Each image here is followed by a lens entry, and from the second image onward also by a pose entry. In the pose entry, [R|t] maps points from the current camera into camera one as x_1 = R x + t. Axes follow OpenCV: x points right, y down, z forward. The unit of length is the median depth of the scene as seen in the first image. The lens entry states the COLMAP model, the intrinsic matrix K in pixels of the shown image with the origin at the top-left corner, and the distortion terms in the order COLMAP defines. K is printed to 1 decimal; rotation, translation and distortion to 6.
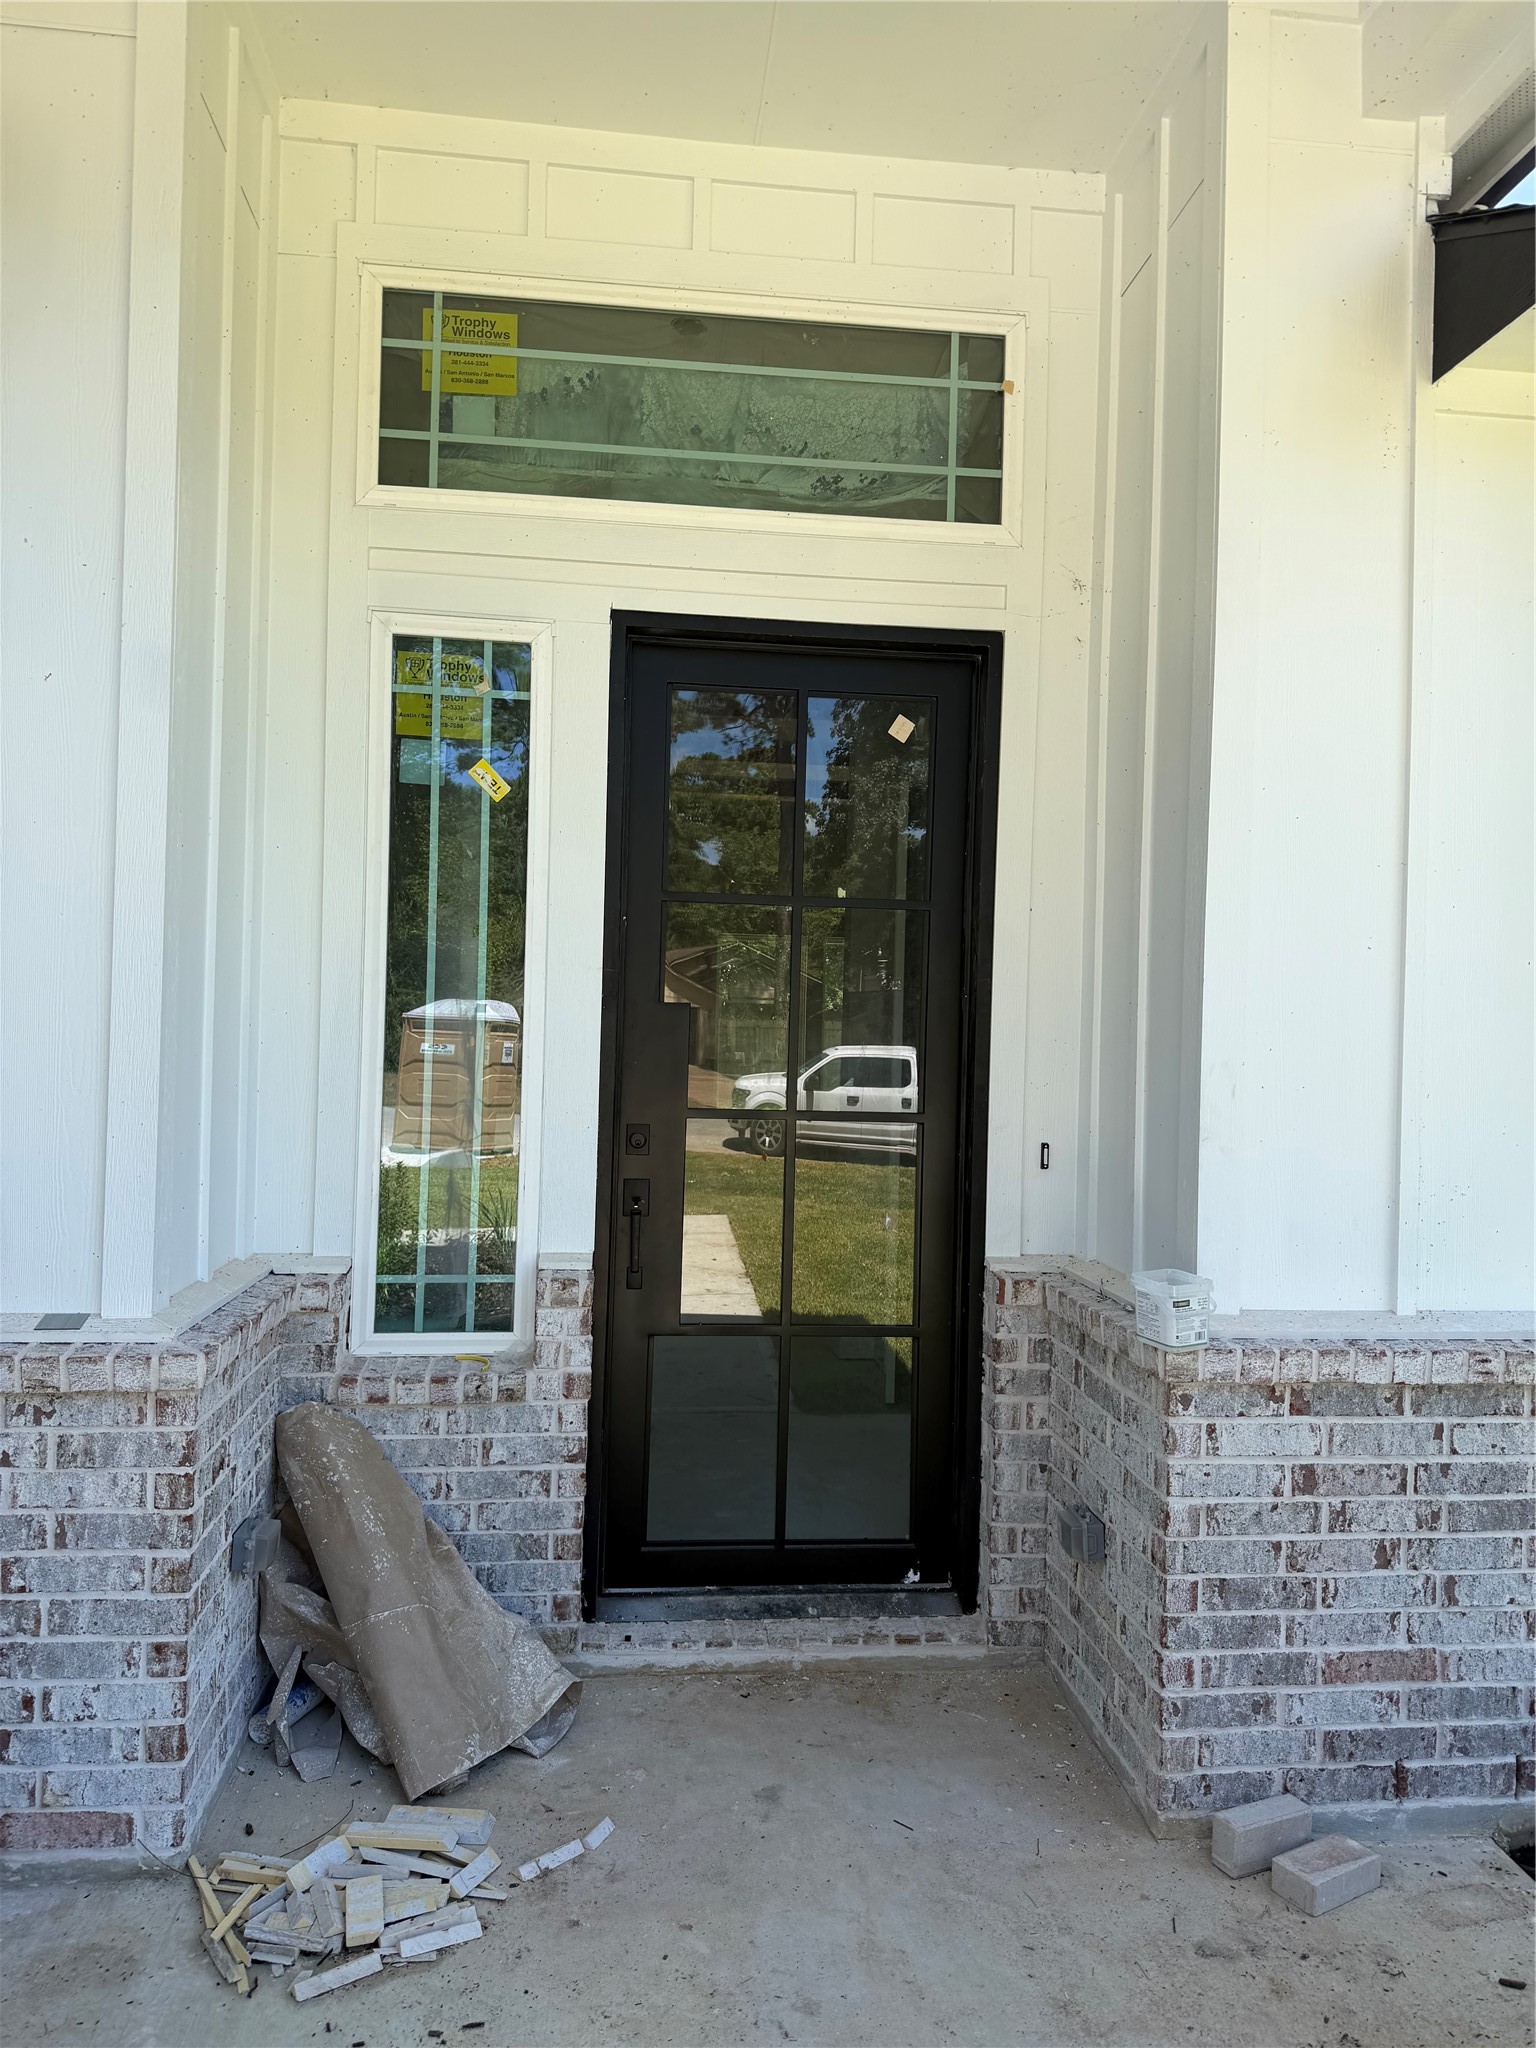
lens RADIAL K [[1355.4, 0, 755.7], [0, 1355.4, 1022.3], [0, 0, 1]] dist [0.006612, -0.013536]
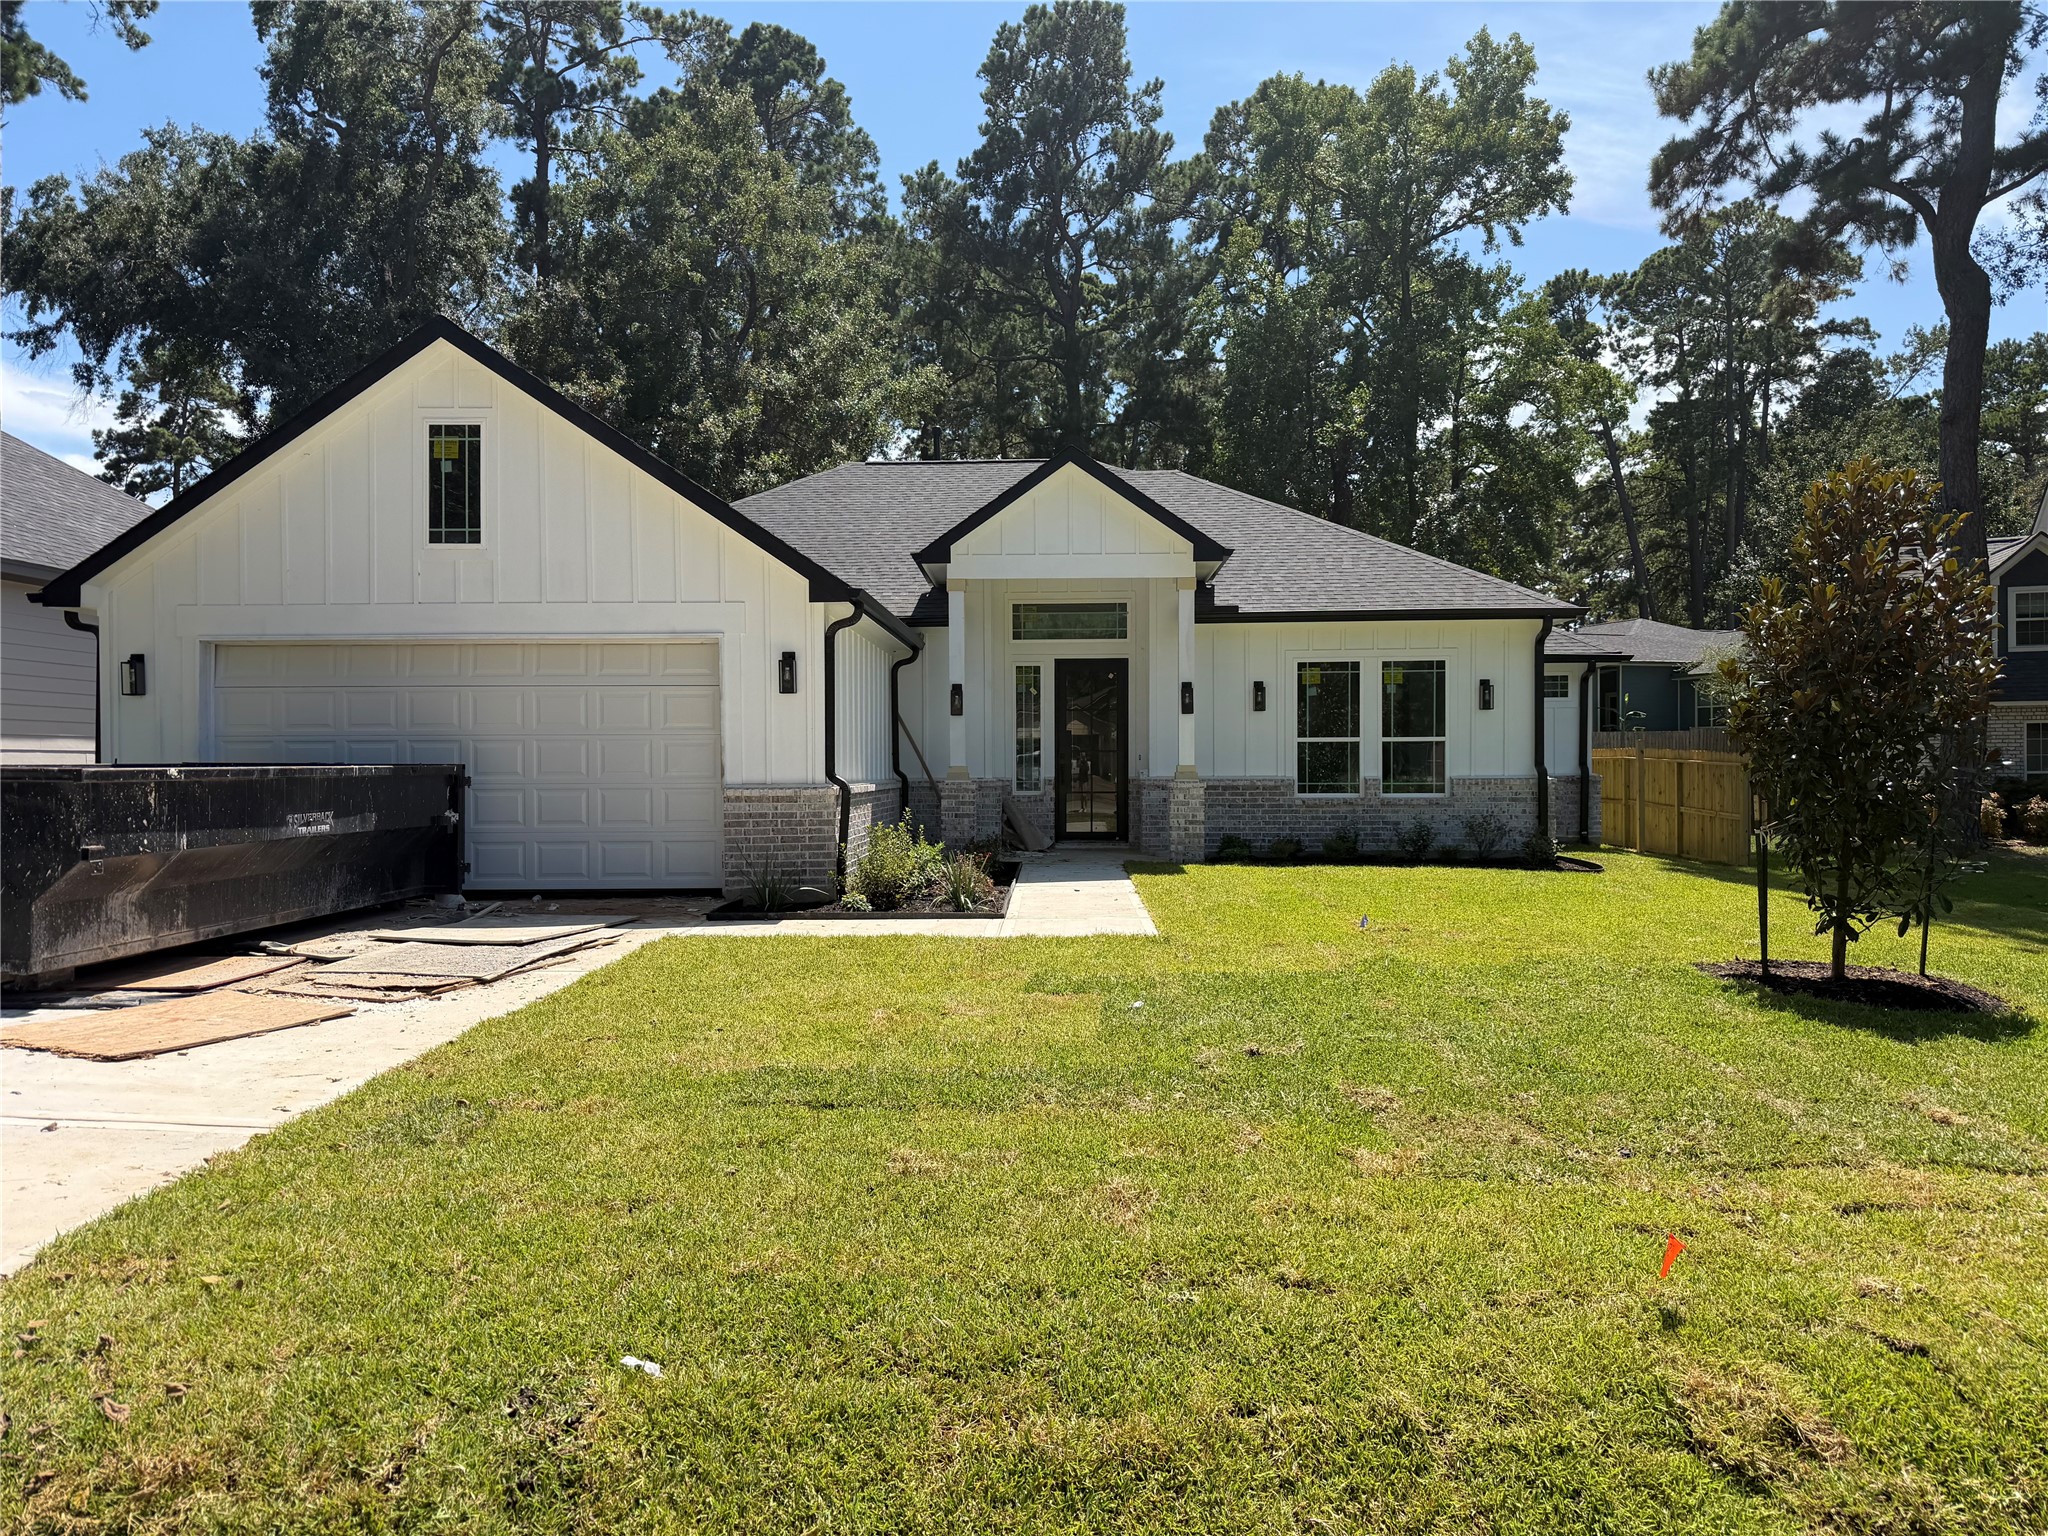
lens RADIAL K [[1420.8, 0, 1036.6], [0, 1420.8, 770.9], [0, 0, 1]] dist [0.011232, -0.024785]
pose [[0.992897, -0.028337, -0.115552, 0.490307], [0.030151, 0.999448, 0.013982, 0.065696], [0.115092, -0.017367, 0.993203, -4.903059]]
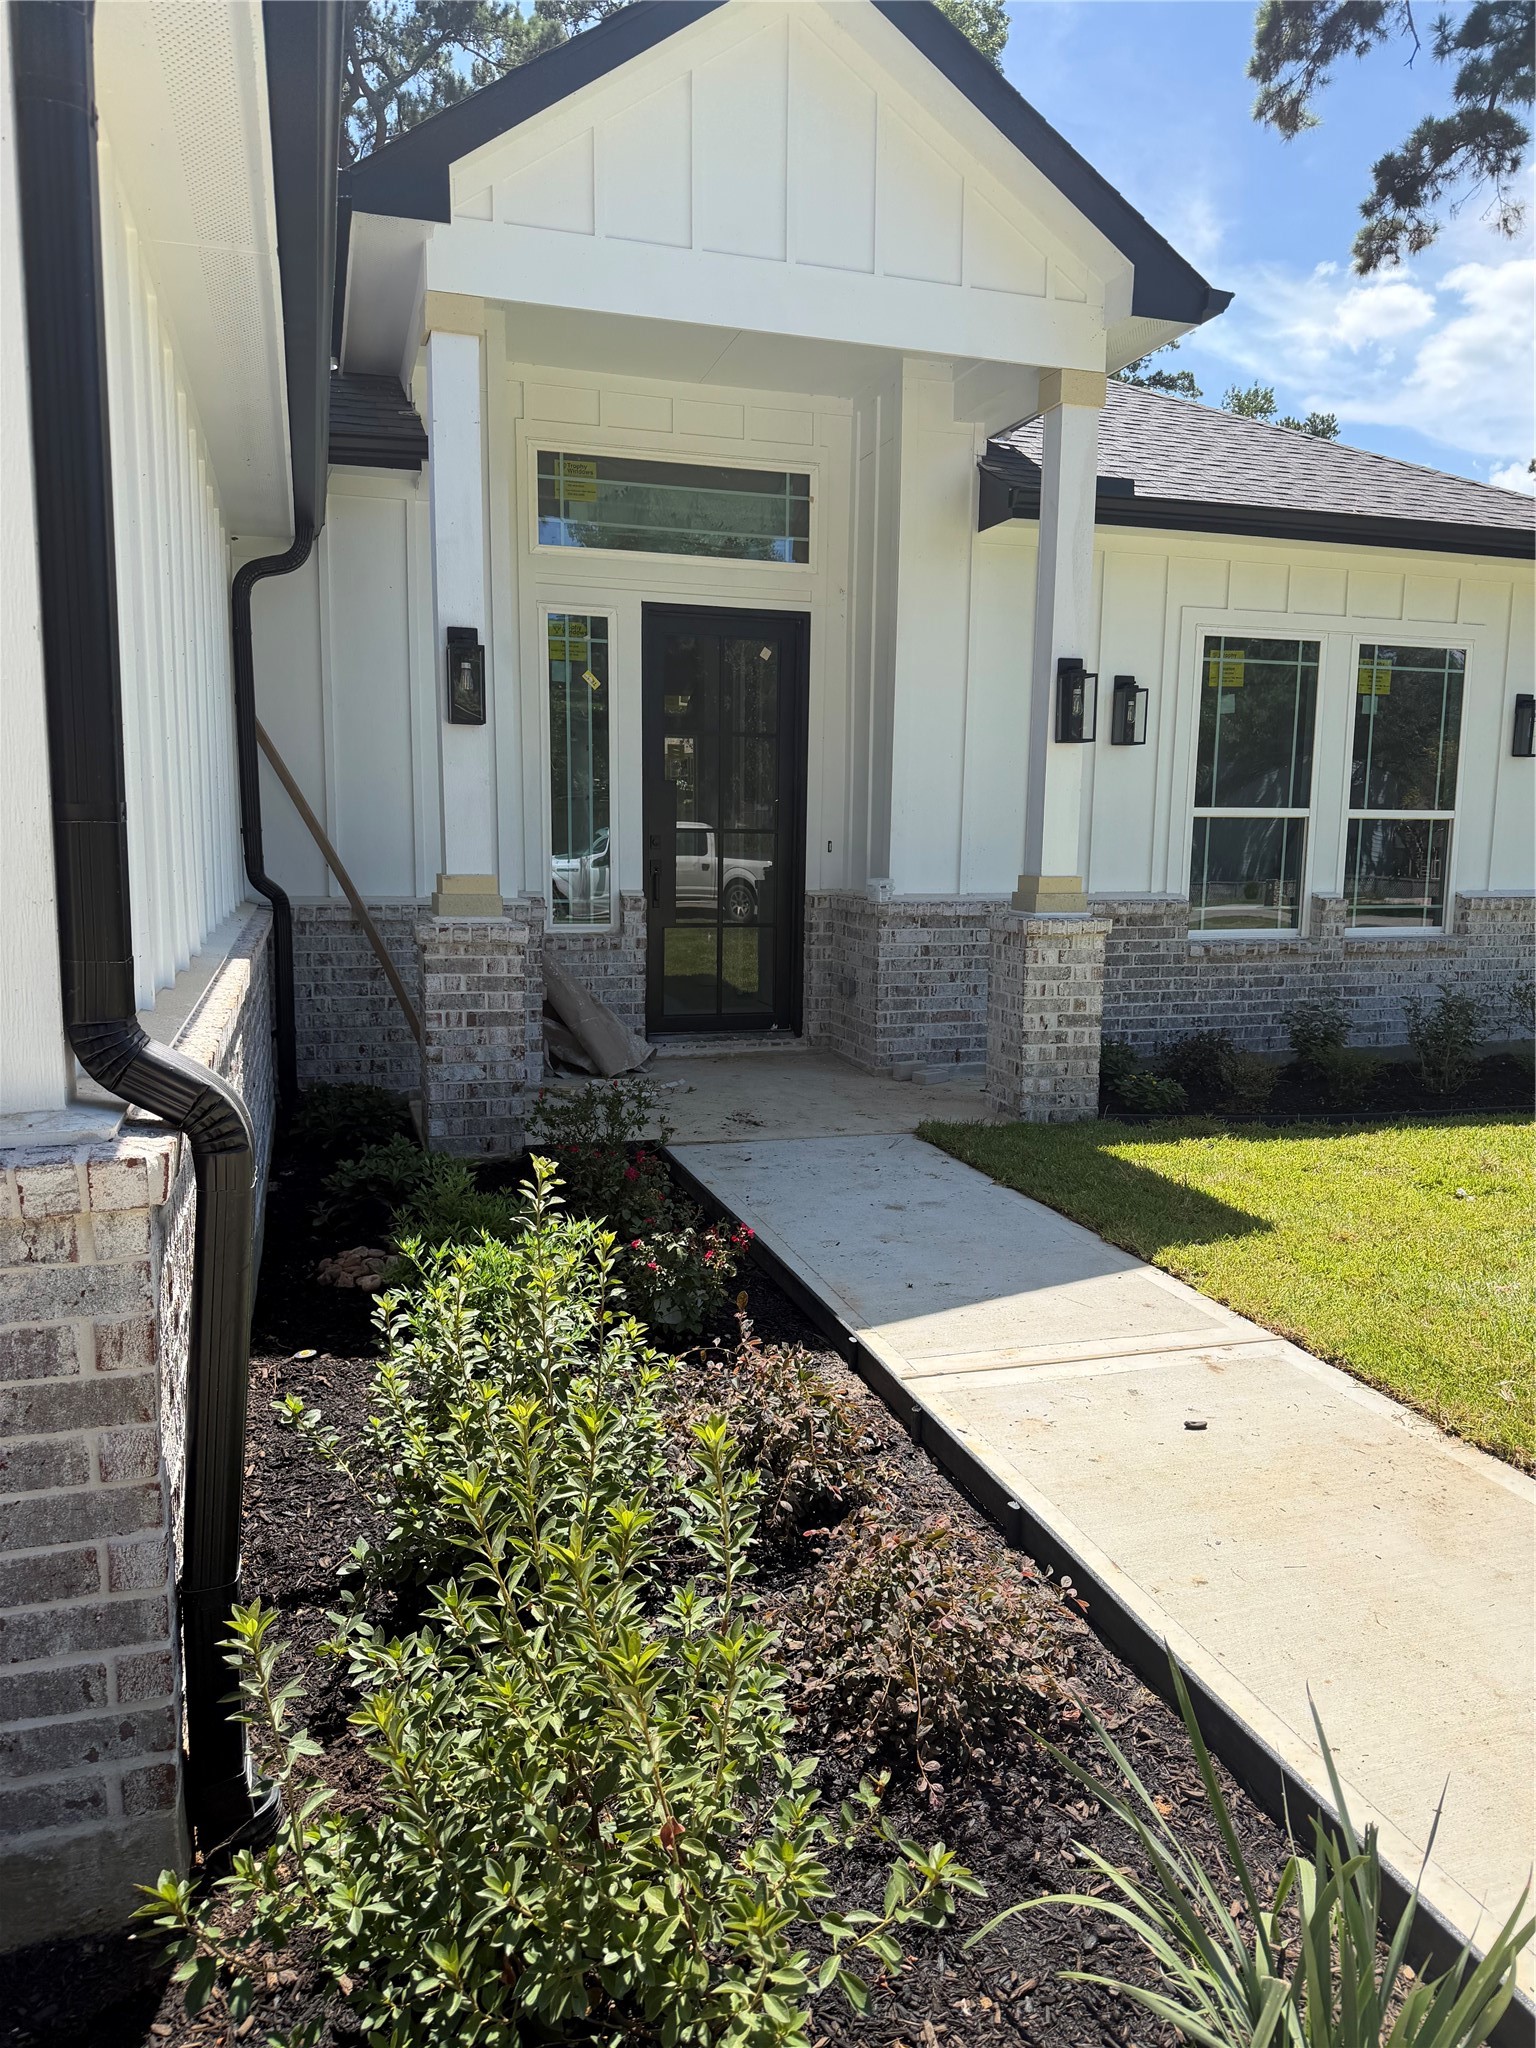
lens RADIAL K [[1420.8, 0, 777.6], [0, 1420.8, 1022.1], [0, 0, 1]] dist [0.011232, -0.024785]
pose [[0.976333, -0.043586, 0.211834, -0.435152], [0.010228, 0.987692, 0.156079, 0.018355], [-0.216030, -0.150219, 0.964762, -1.491816]]
